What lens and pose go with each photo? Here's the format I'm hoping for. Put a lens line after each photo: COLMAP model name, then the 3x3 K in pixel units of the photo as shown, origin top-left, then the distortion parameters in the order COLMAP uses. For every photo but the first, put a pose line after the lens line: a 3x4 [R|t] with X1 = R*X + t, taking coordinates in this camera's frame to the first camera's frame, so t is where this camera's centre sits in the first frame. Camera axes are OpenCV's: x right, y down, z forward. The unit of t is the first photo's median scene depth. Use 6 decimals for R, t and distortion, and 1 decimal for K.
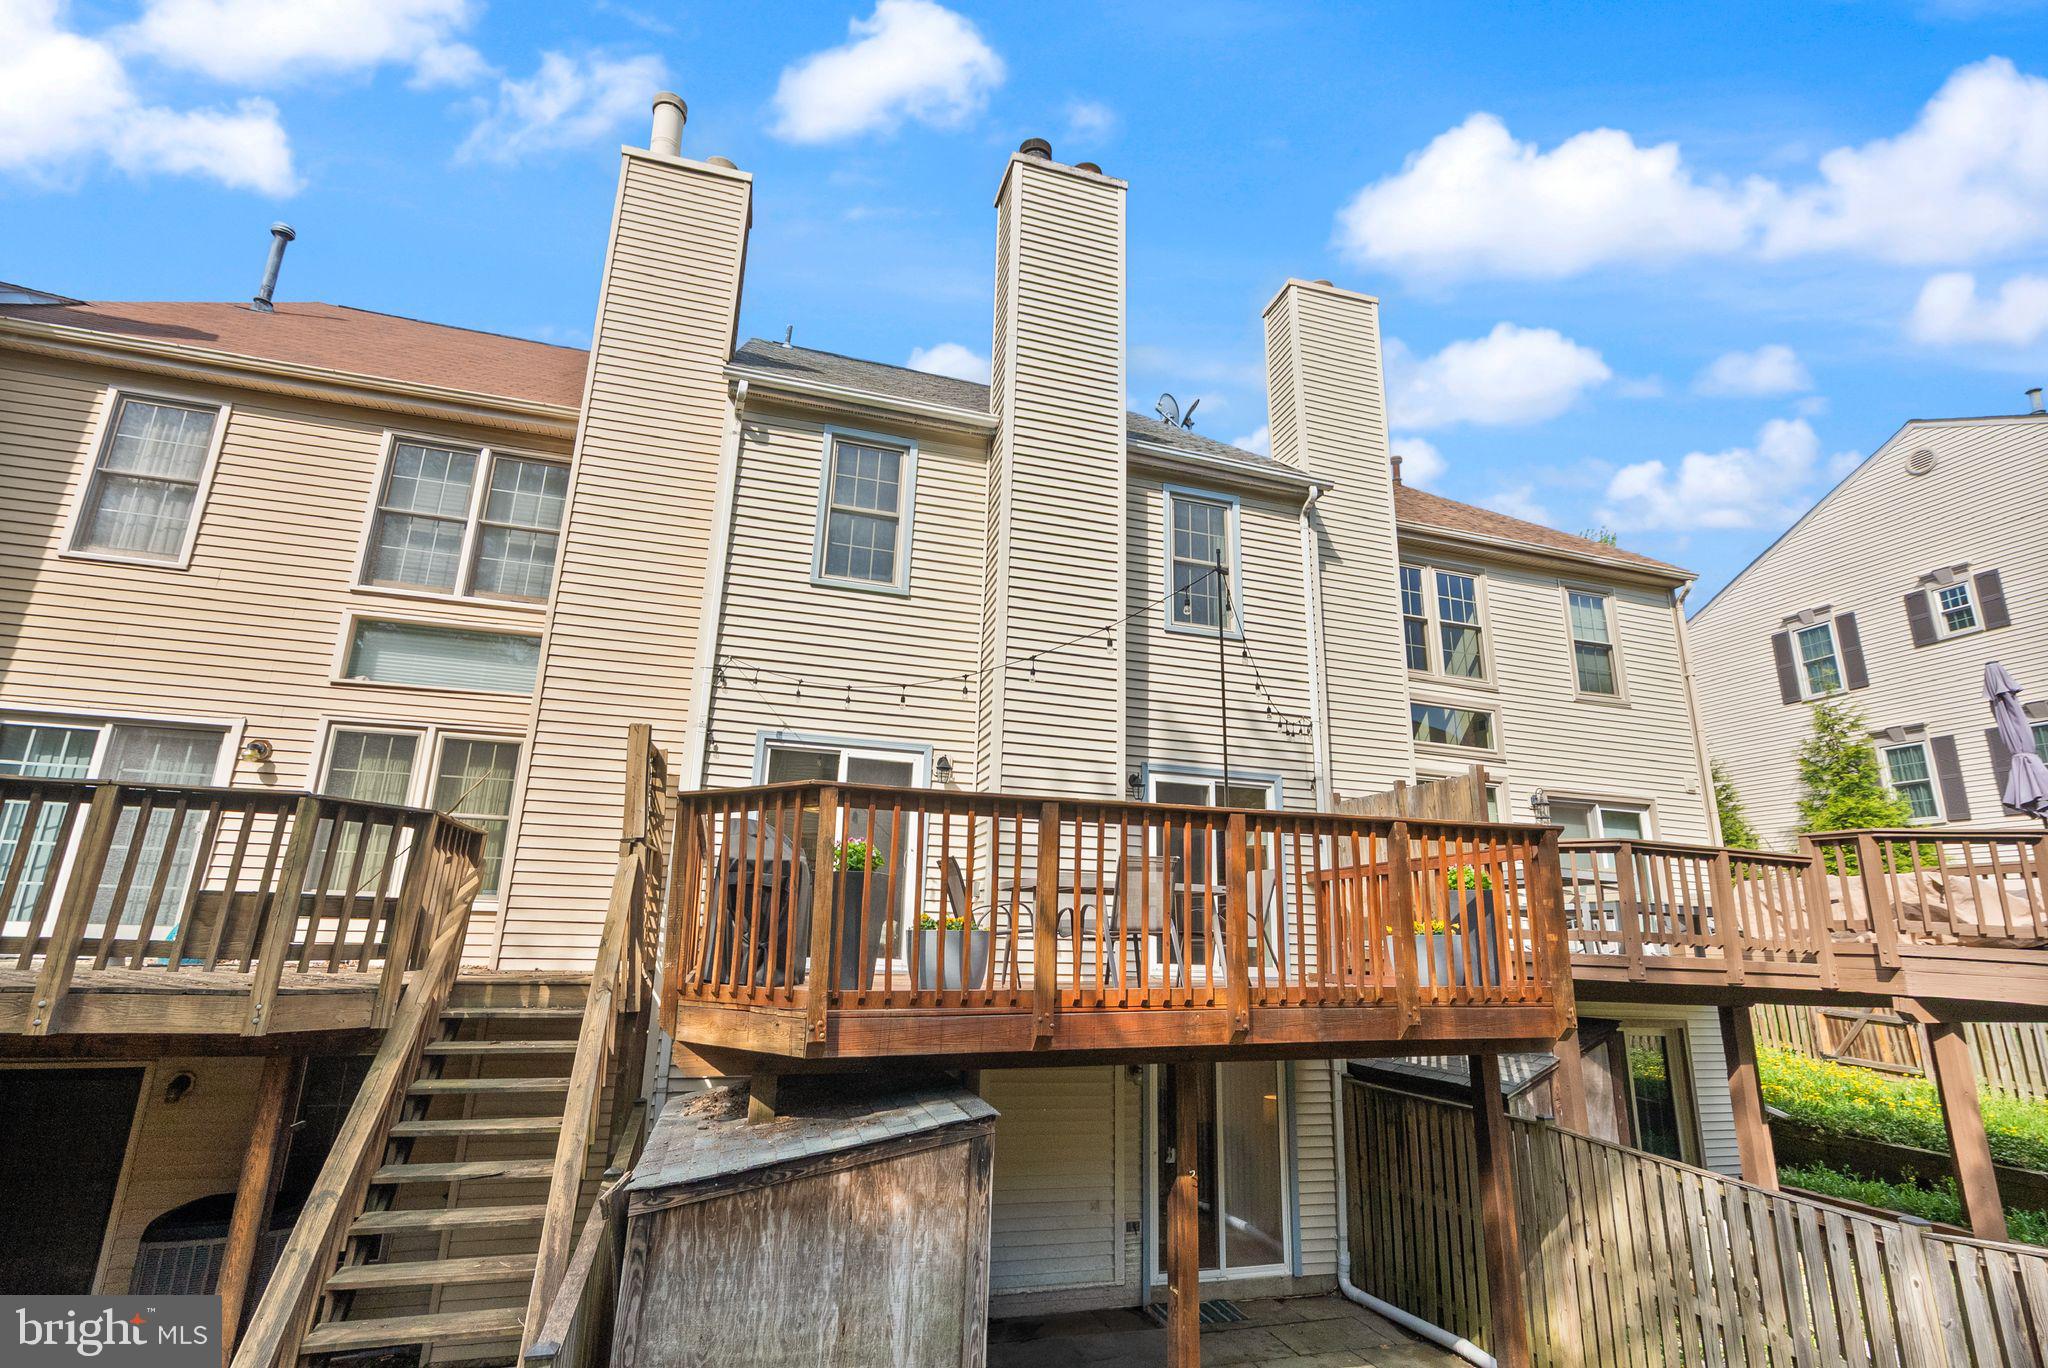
lens RADIAL K [[939.8, 0, 984.8], [0, 939.8, 677.7], [0, 0, 1]] dist [-0.005732, 0.002715]
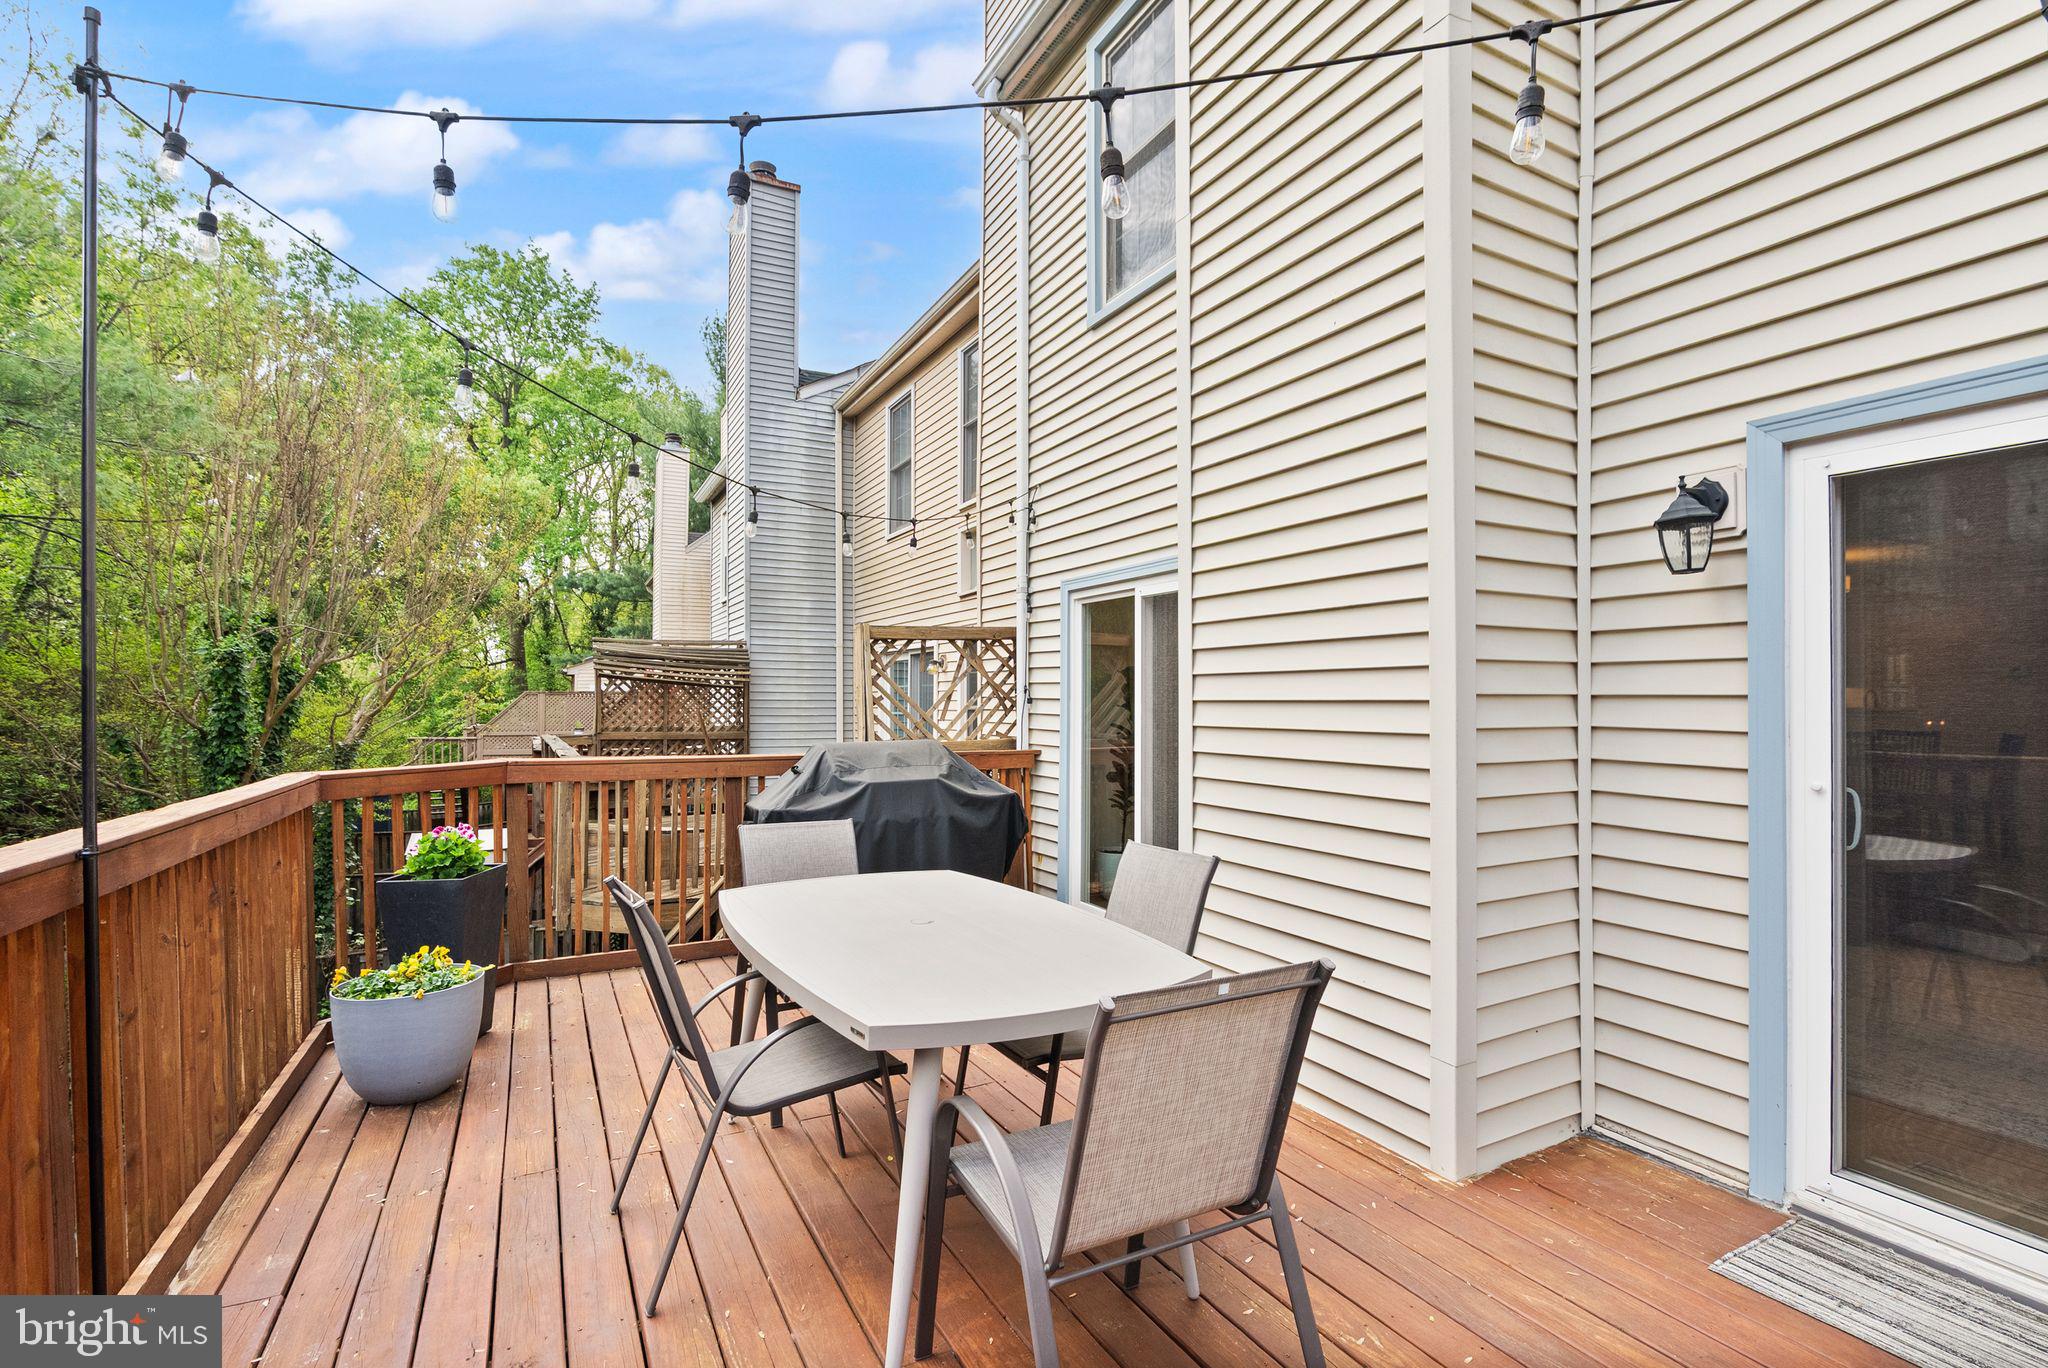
lens RADIAL K [[939.8, 0, 1029.7], [0, 939.8, 696.6], [0, 0, 1]] dist [-0.005732, 0.002715]
pose [[0.188425, -0.028794, -0.981665, 0.428598], [0.267921, 0.963162, 0.023174, 0.115537], [0.944836, -0.267375, 0.189198, 0.825722]]
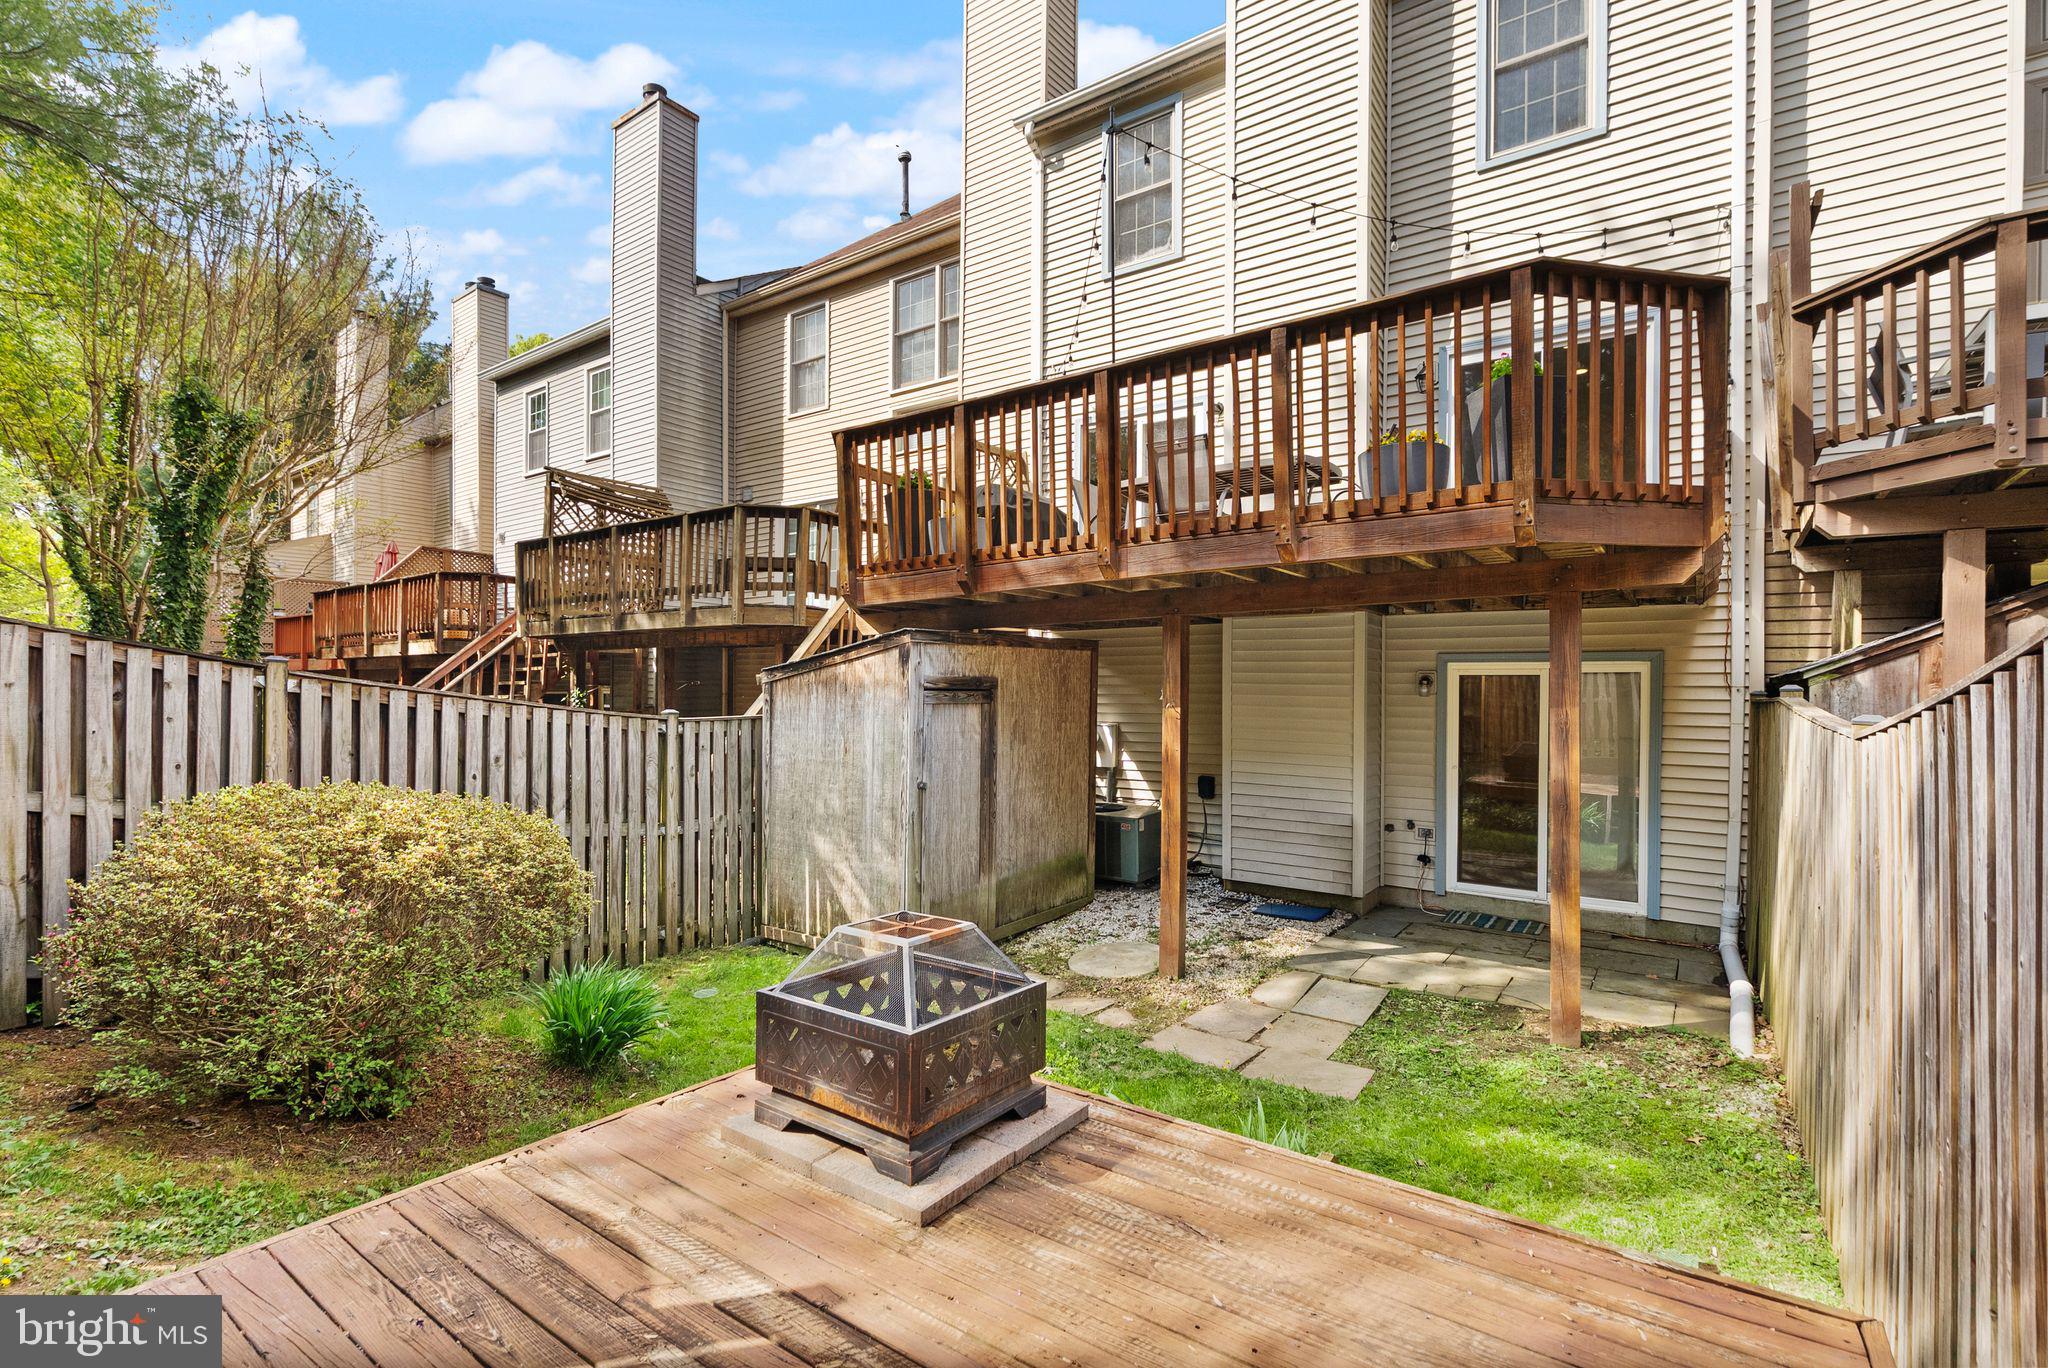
lens RADIAL K [[939.8, 0, 1022.3], [0, 939.8, 680.7], [0, 0, 1]] dist [-0.005732, 0.002715]
pose [[0.604153, -0.031111, -0.796261, 0.679560], [0.220423, 0.966774, 0.129470, 0.211238], [0.765776, -0.253733, 0.590937, 0.140310]]
